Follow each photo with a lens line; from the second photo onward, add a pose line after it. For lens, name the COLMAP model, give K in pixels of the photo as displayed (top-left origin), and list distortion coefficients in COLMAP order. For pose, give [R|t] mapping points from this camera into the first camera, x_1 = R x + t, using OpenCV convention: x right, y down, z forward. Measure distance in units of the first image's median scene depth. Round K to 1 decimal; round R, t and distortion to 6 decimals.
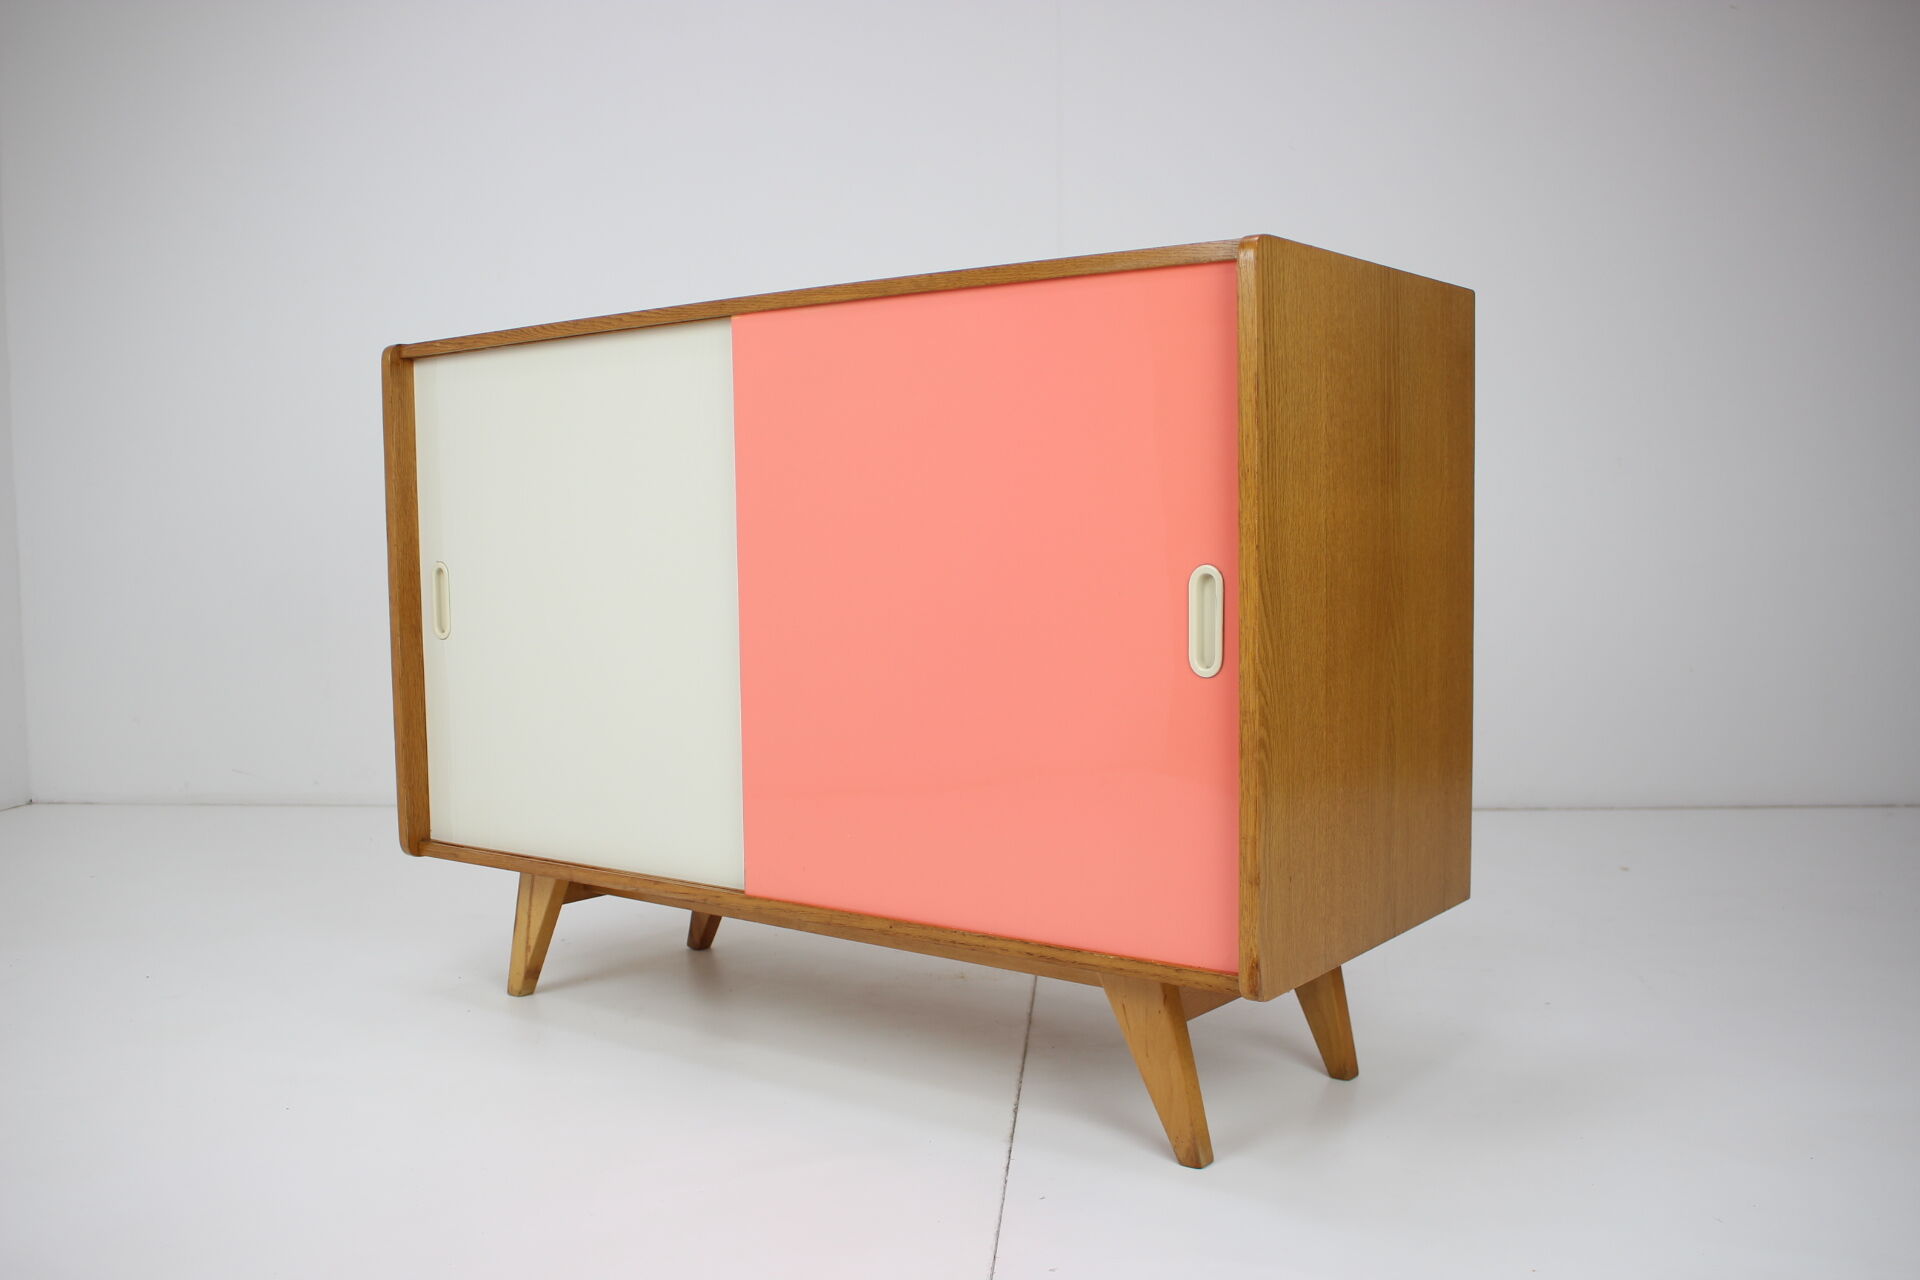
lens RADIAL K [[1786.7, 0, 960.0], [0, 1786.7, 640.0], [0, 0, 1]] dist [-0.104873, 0.002026]
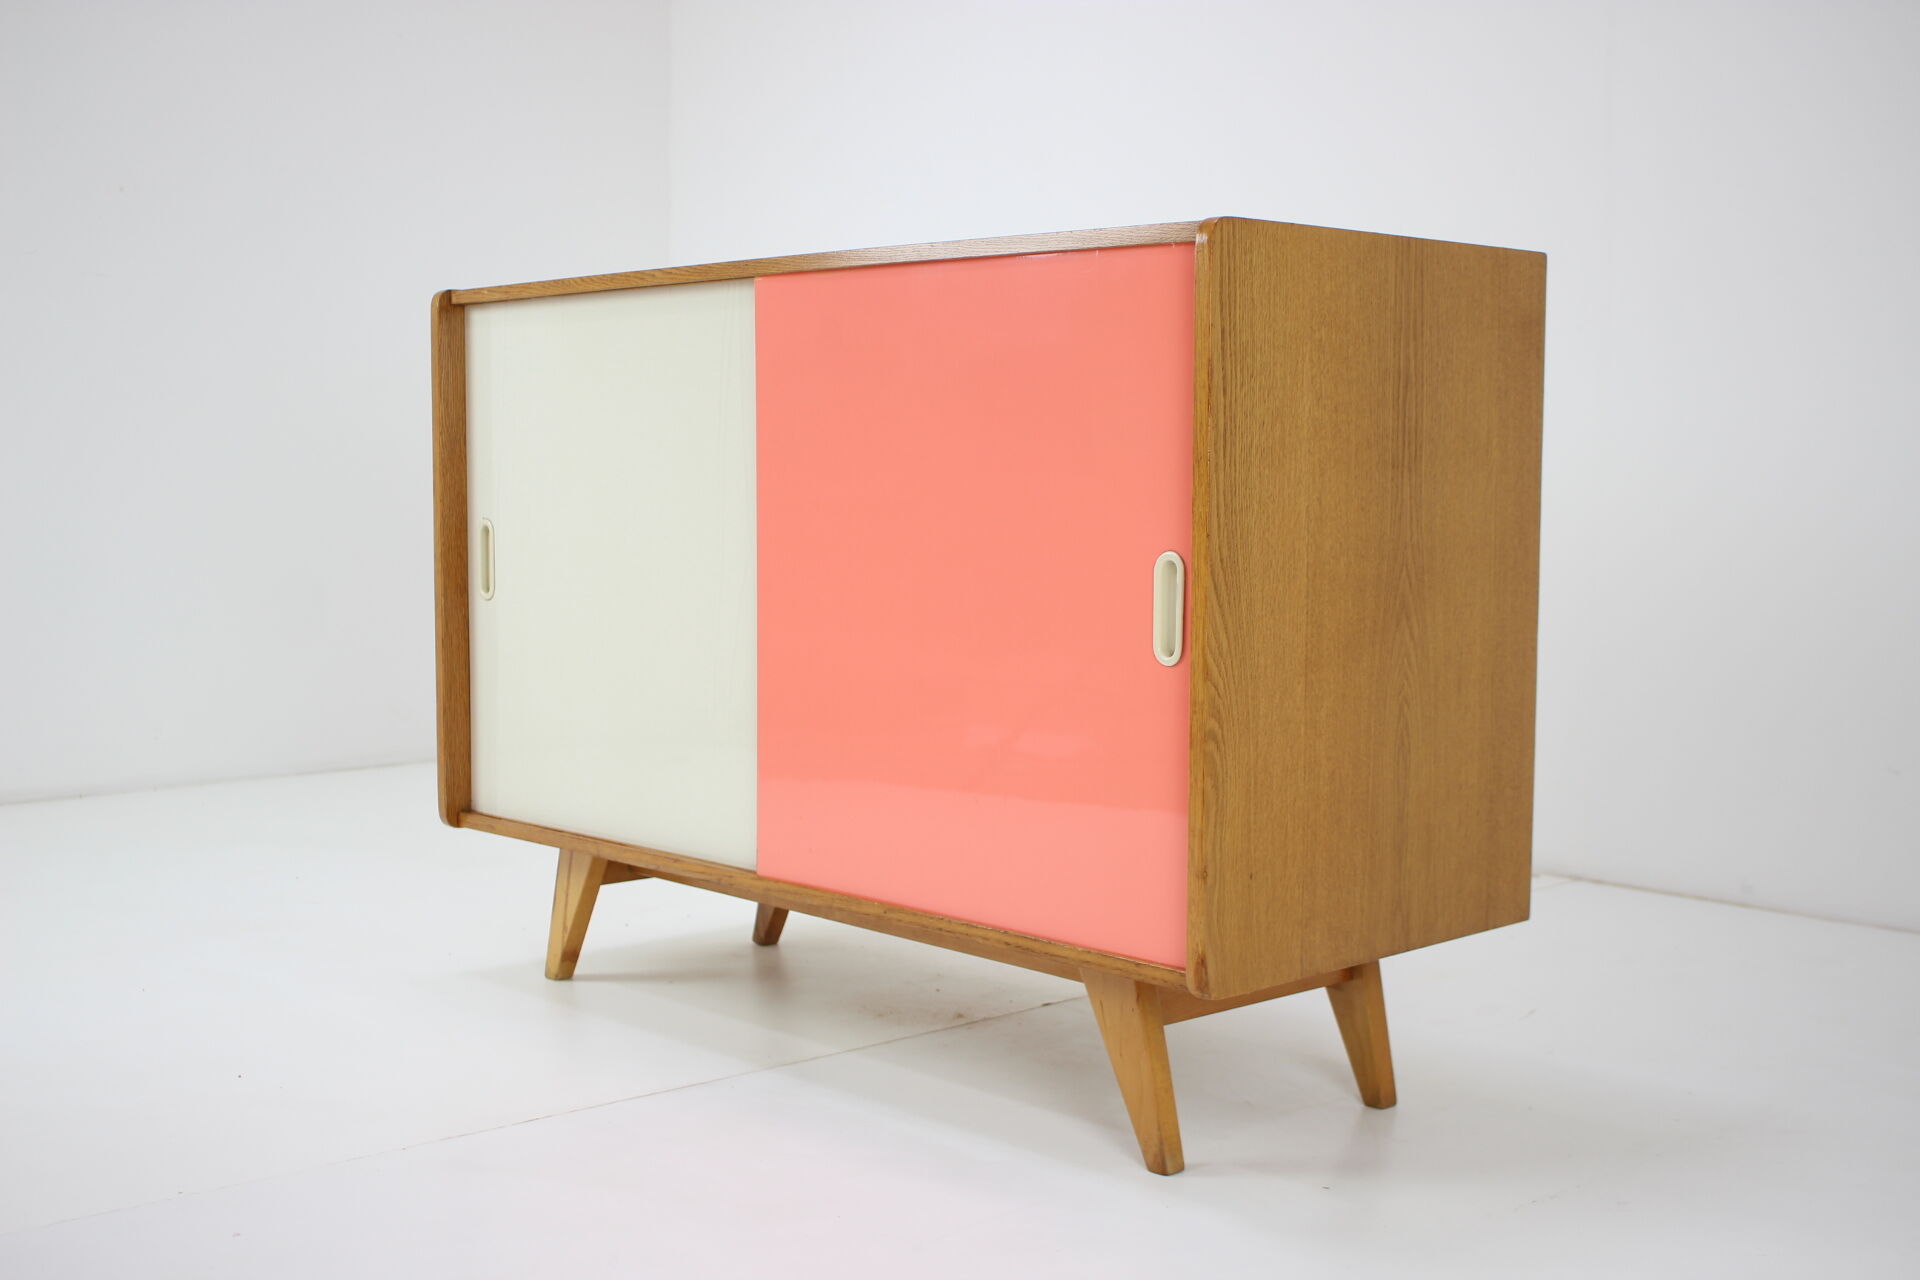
lens RADIAL K [[2335.7, 0, 960.0], [0, 2335.7, 640.0], [0, 0, 1]] dist [-0.009737, -0.013675]
pose [[0.986652, 0.032045, -0.159659, 0.211851], [-0.029745, 0.999417, 0.016773, -0.010617], [0.160103, -0.011800, 0.987030, -0.264461]]
